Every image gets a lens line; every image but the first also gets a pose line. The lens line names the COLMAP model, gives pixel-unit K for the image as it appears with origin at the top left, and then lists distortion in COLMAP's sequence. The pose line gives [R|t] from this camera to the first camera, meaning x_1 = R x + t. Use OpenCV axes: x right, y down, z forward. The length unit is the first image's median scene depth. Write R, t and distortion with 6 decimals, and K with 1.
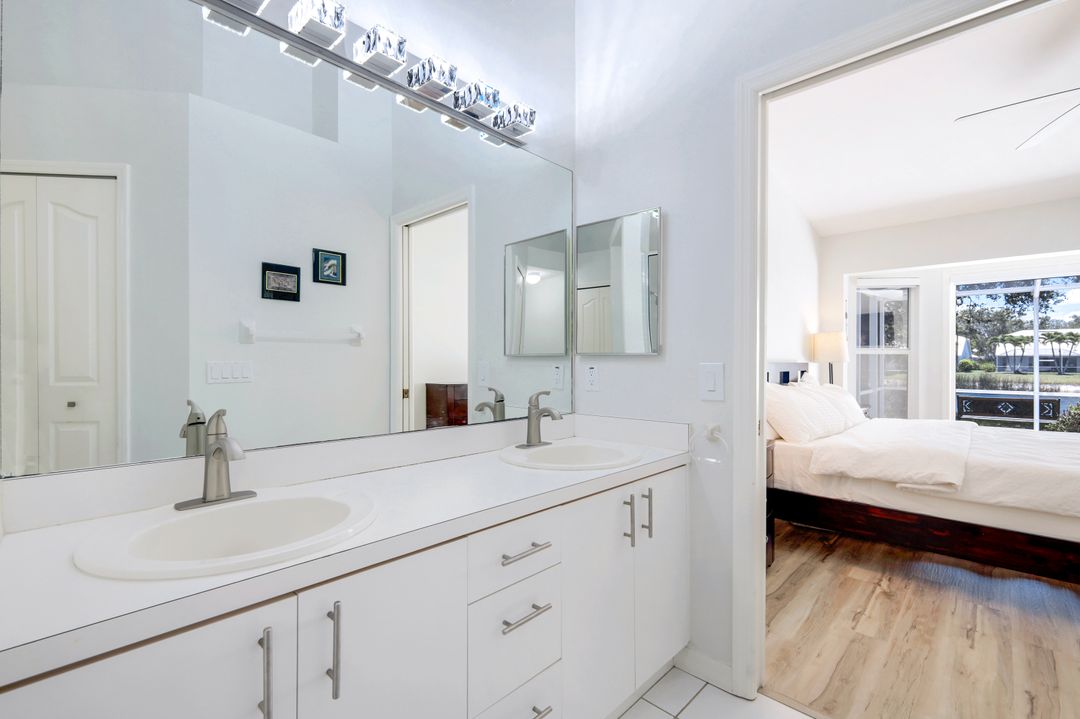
lens RADIAL K [[475.6, 0, 538.0], [0, 475.6, 359.2], [0, 0, 1]] dist [-0.001125, -0.000023]
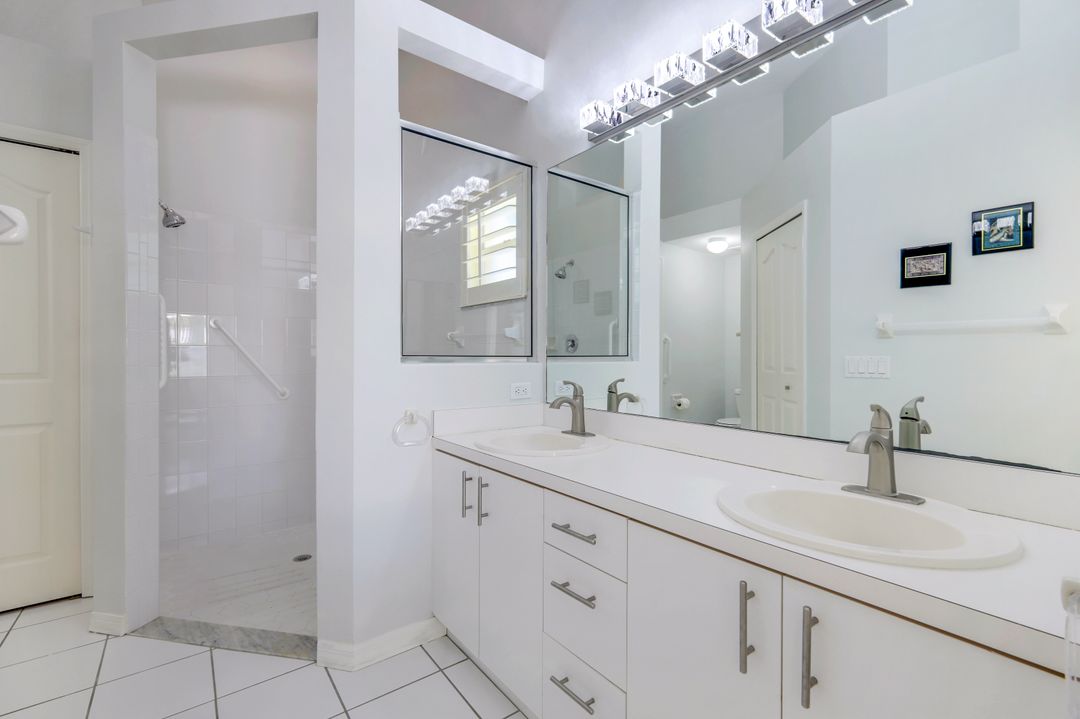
lens RADIAL K [[475.6, 0, 538.0], [0, 475.6, 359.2], [0, 0, 1]] dist [-0.001125, -0.000023]
pose [[-0.140594, 0.010396, -0.990013, 0.421020], [-0.006214, 0.999916, 0.011383, 0.002110], [0.990048, 0.007752, -0.140518, 0.432274]]
